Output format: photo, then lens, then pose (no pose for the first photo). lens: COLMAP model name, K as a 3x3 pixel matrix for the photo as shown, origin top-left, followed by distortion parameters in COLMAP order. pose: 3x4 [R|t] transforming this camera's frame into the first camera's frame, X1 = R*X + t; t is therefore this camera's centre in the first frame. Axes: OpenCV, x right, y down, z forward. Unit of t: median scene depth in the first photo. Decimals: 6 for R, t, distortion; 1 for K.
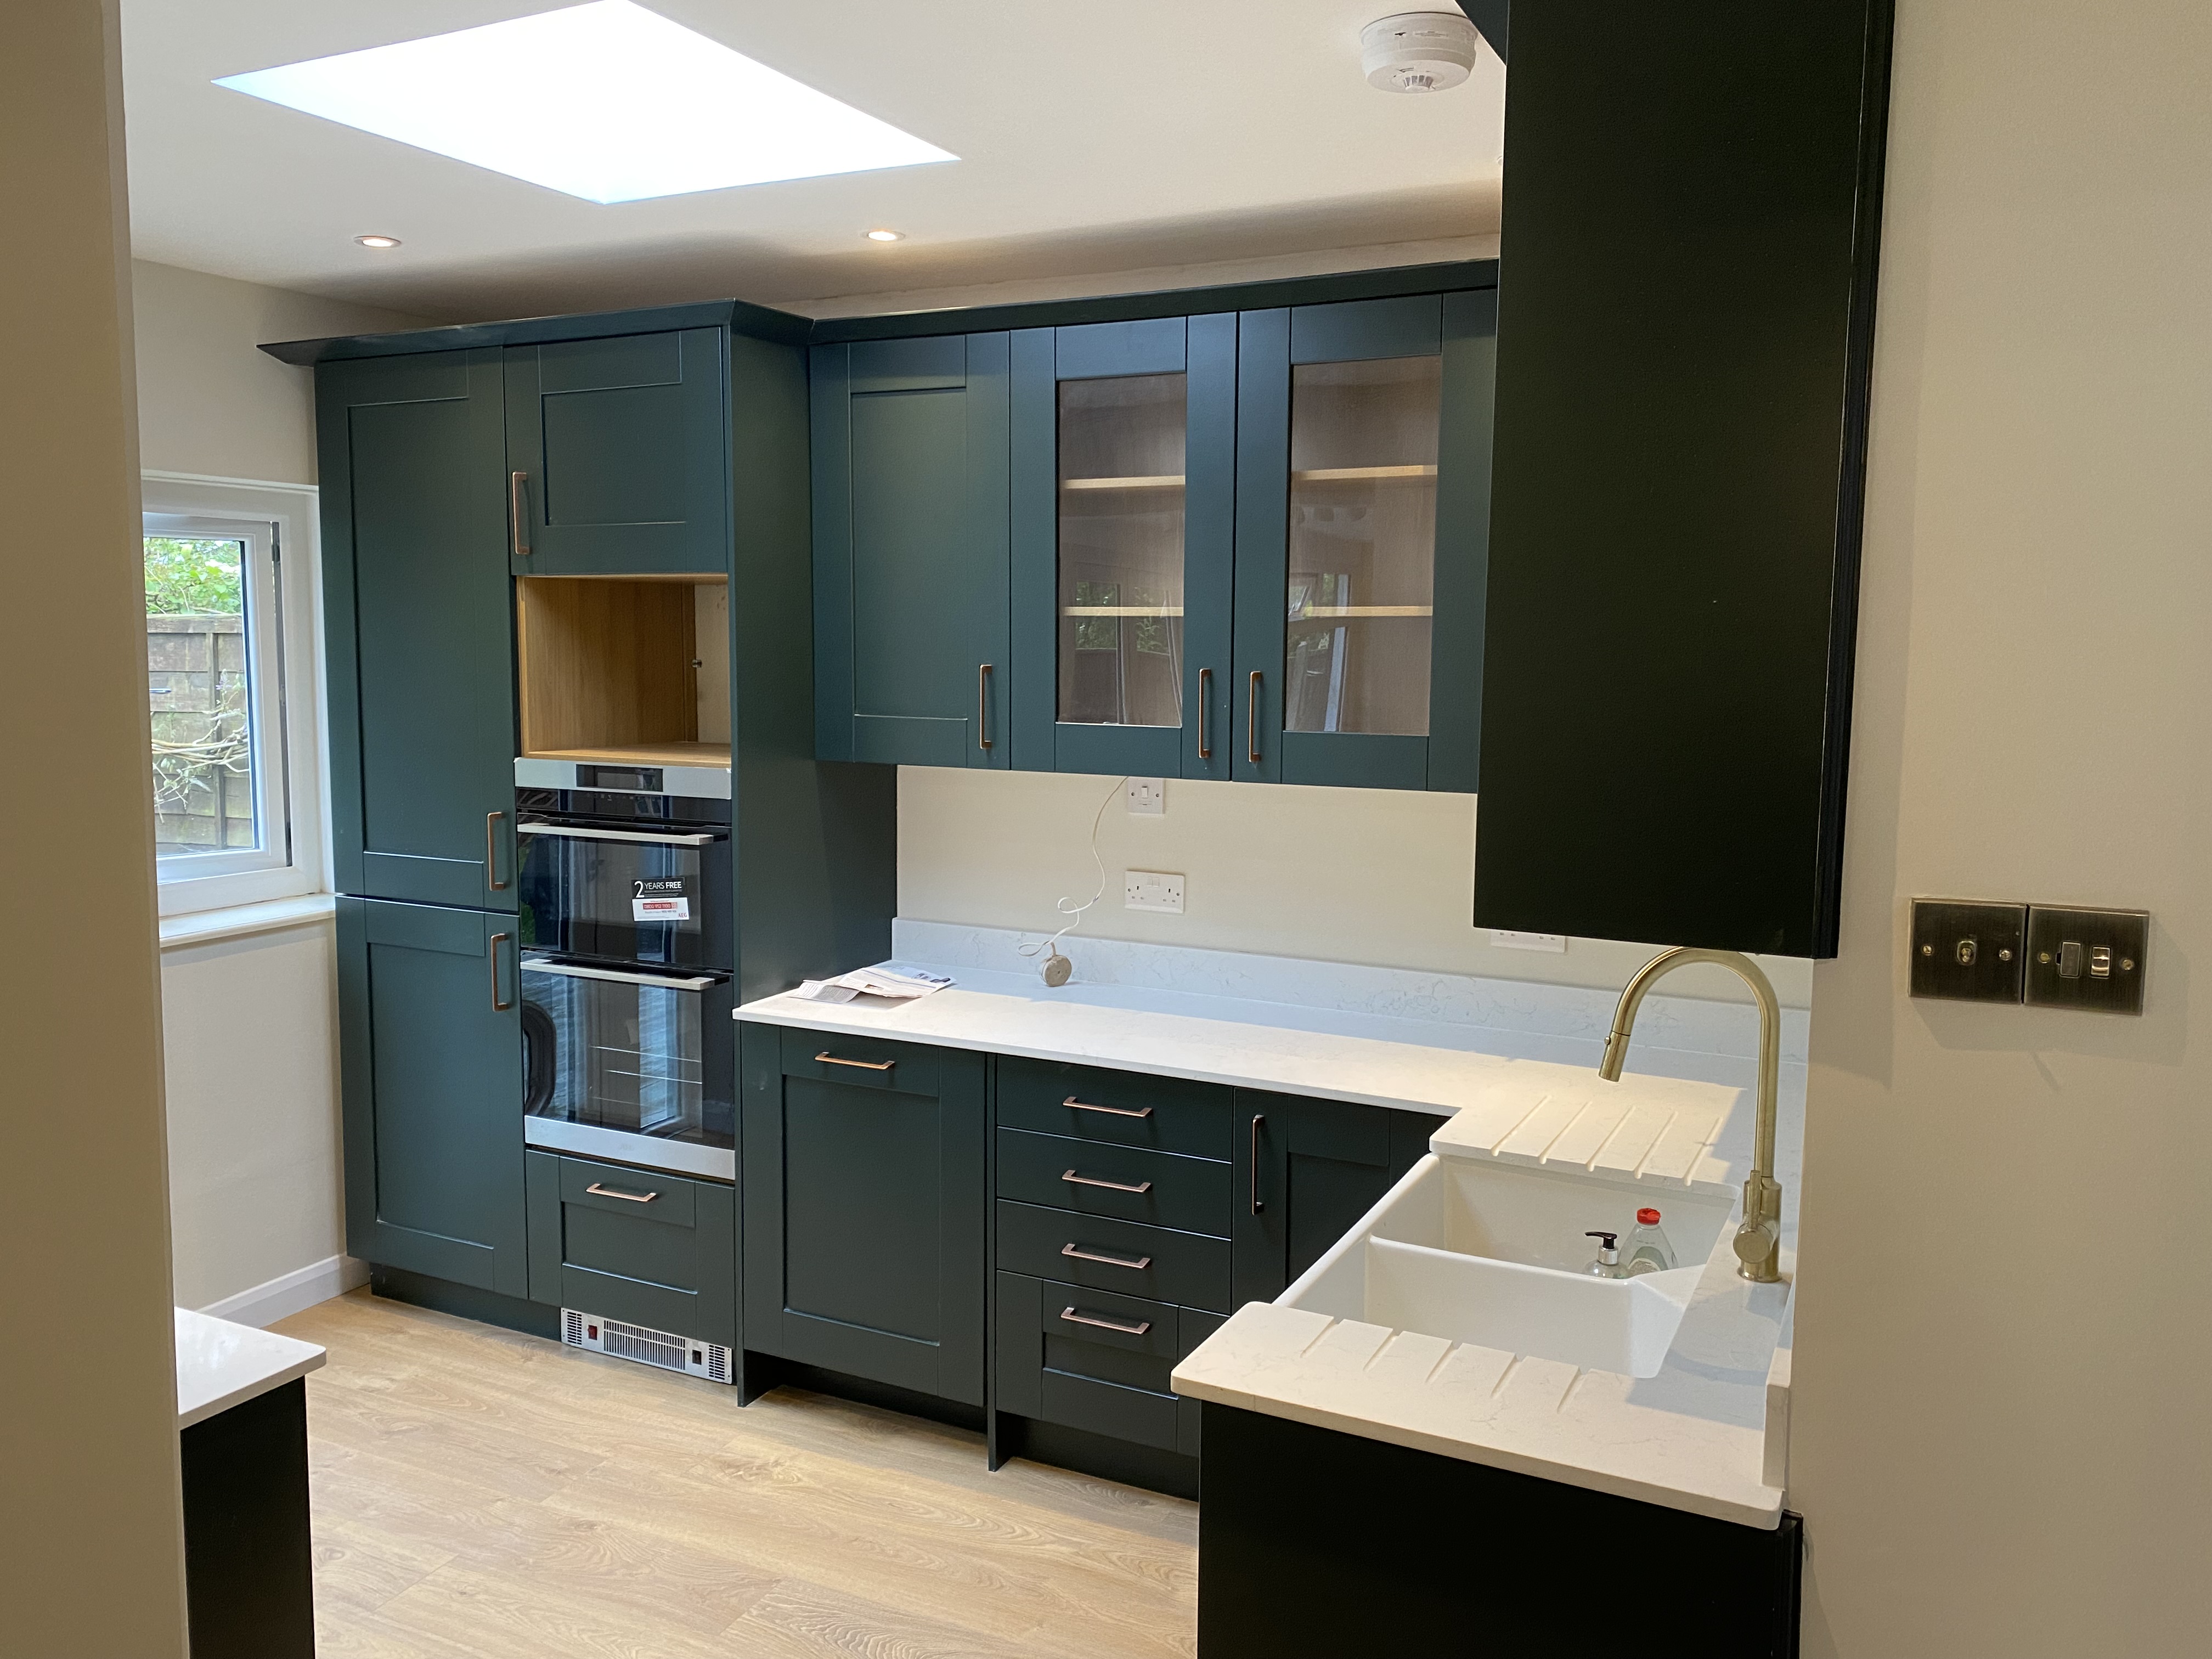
lens RADIAL K [[1721.3, 0, 1105.6], [0, 1721.3, 804.0], [0, 0, 1]] dist [0.085442, -0.119257]
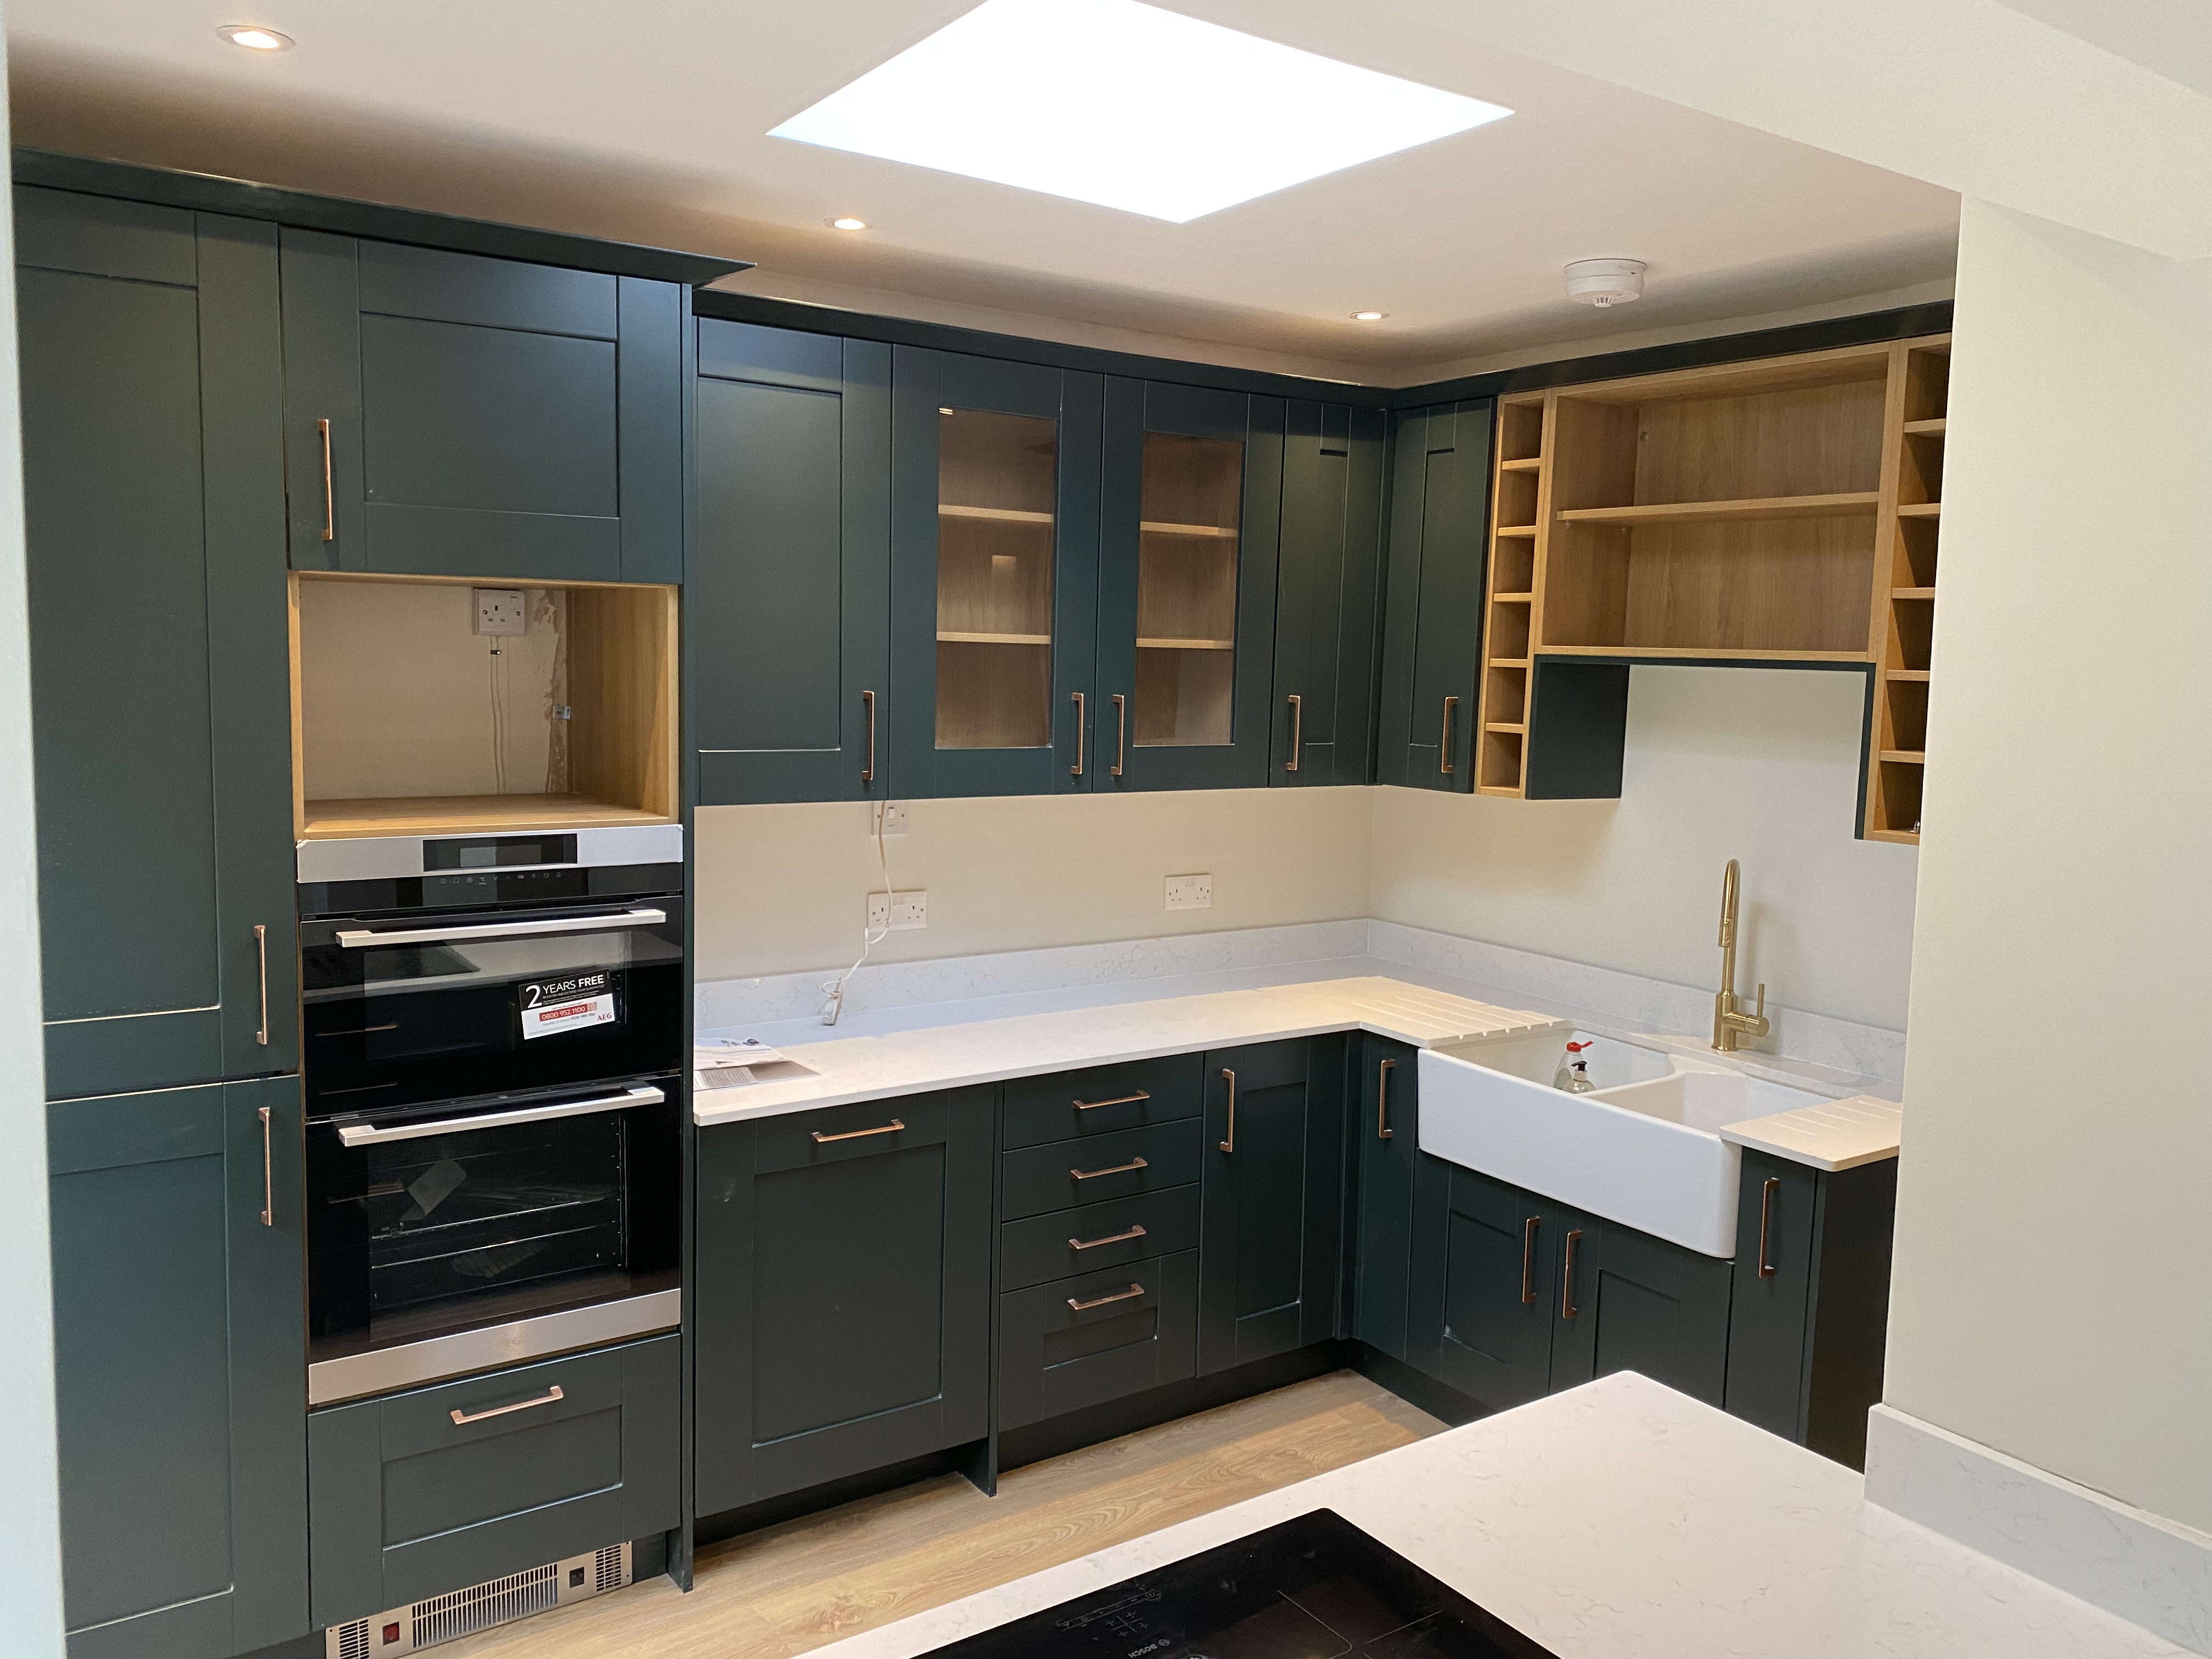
lens RADIAL K [[1676.3, 0, 1093.6], [0, 1676.3, 826.0], [0, 0, 1]] dist [0.074254, -0.066959]
pose [[0.486271, -0.088273, 0.869338, -0.797260], [0.069118, 0.995653, 0.062437, -0.054665], [-0.871070, 0.029726, 0.490259, 0.428632]]
